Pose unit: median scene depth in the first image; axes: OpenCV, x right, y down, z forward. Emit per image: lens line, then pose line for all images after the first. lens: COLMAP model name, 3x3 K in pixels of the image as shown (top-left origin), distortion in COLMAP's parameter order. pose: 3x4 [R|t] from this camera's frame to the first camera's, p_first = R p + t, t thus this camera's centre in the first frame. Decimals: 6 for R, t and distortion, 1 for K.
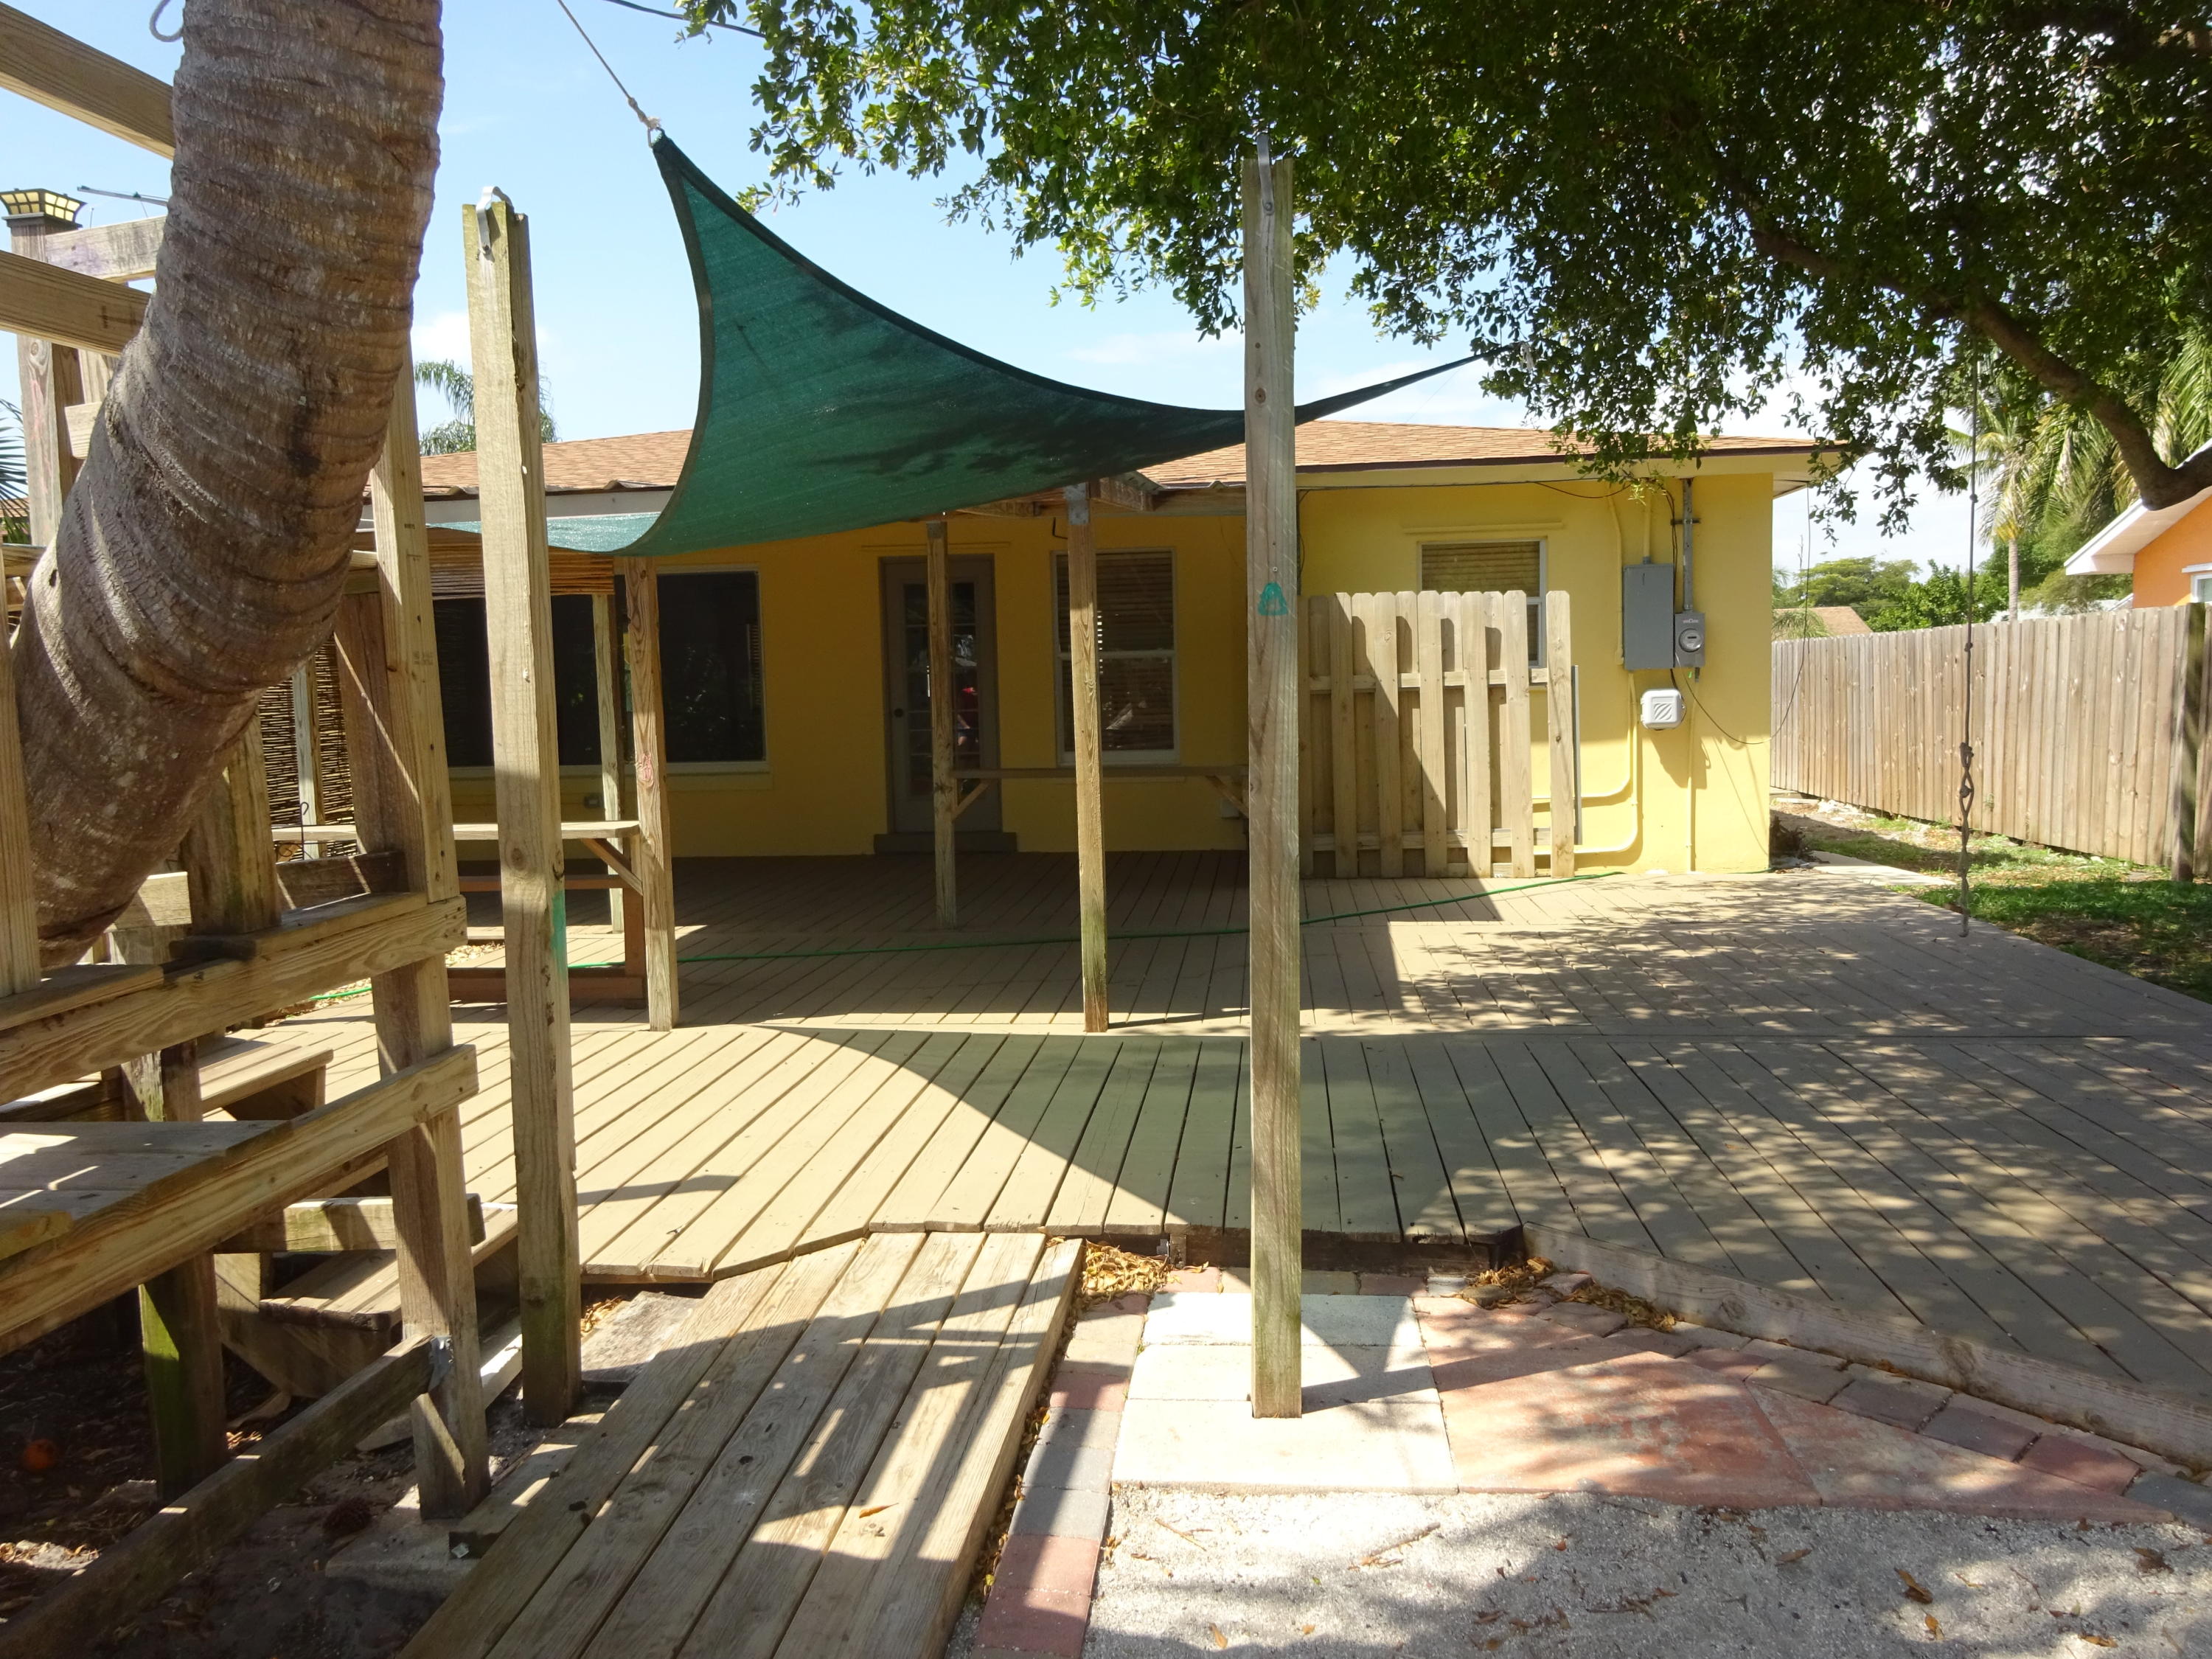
lens RADIAL K [[1633.7, 0, 1110.1], [0, 1633.7, 834.1], [0, 0, 1]] dist [-0.001777, 0.000576]
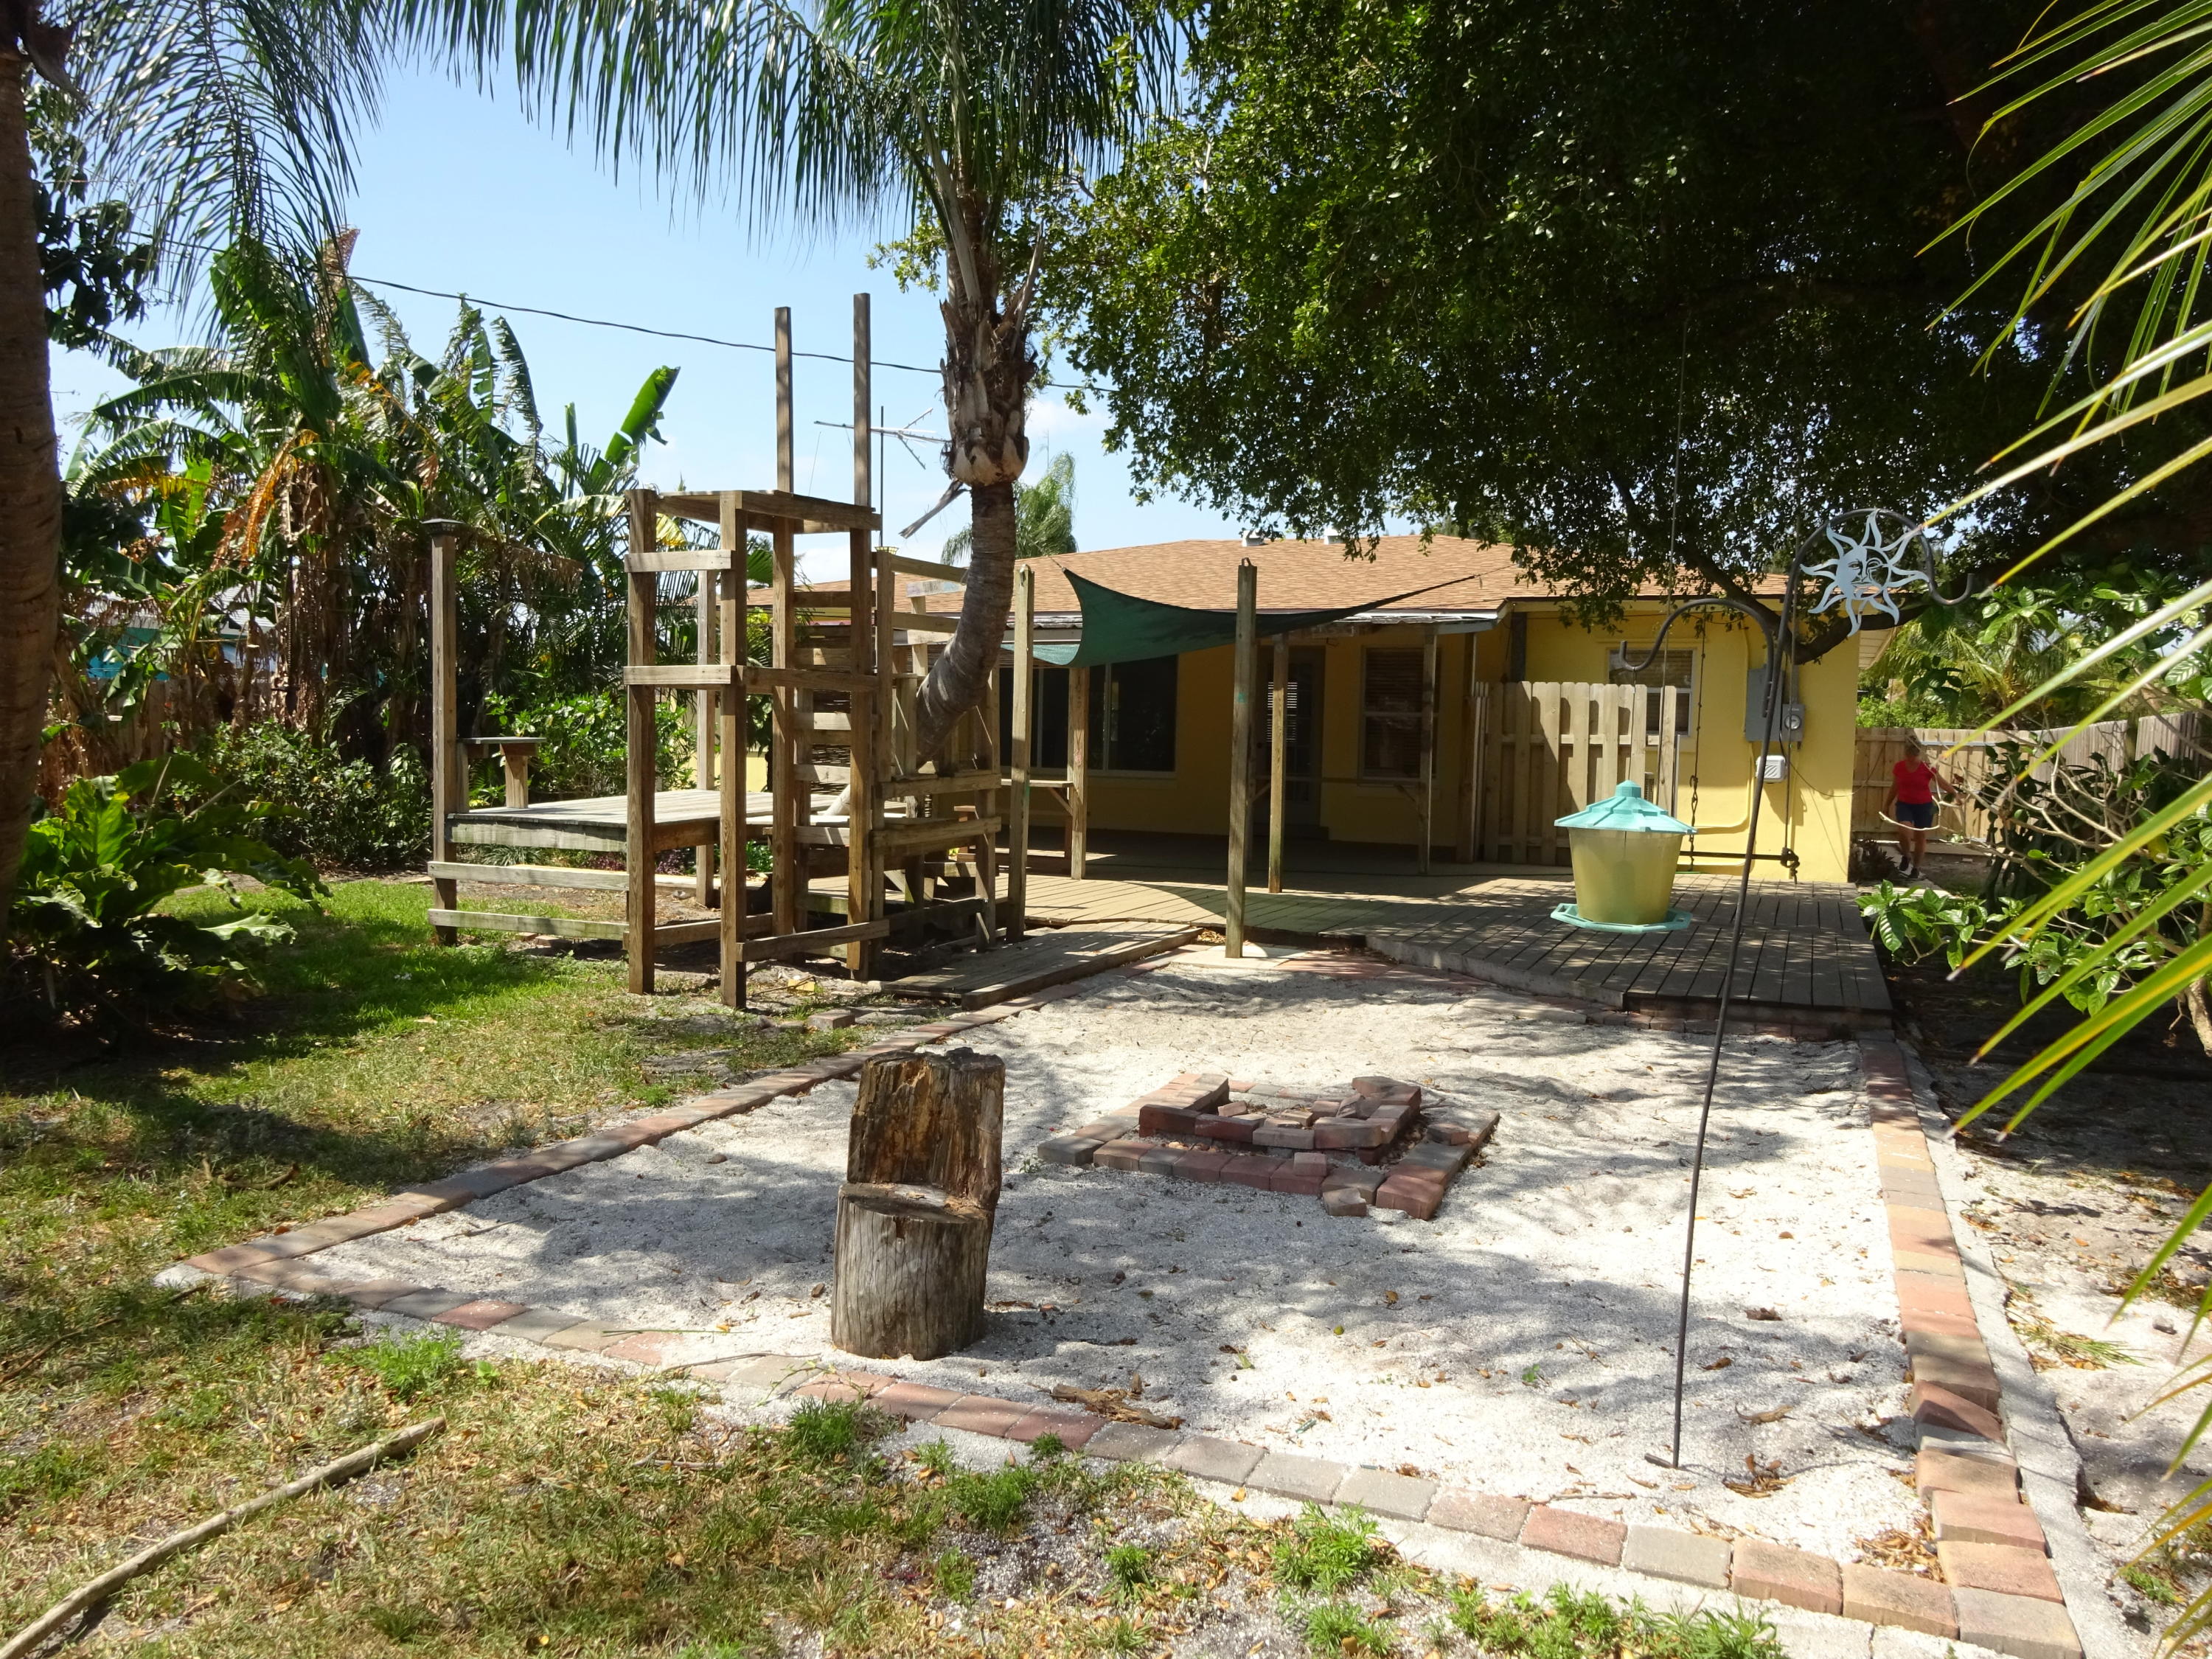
lens RADIAL K [[1633.7, 0, 1104.7], [0, 1633.7, 831.1], [0, 0, 1]] dist [-0.001777, 0.000576]
pose [[0.953154, 0.062073, -0.296048, 0.230276], [-0.072642, 0.997049, -0.024822, 0.063625], [0.293633, 0.045164, 0.954851, -0.609281]]
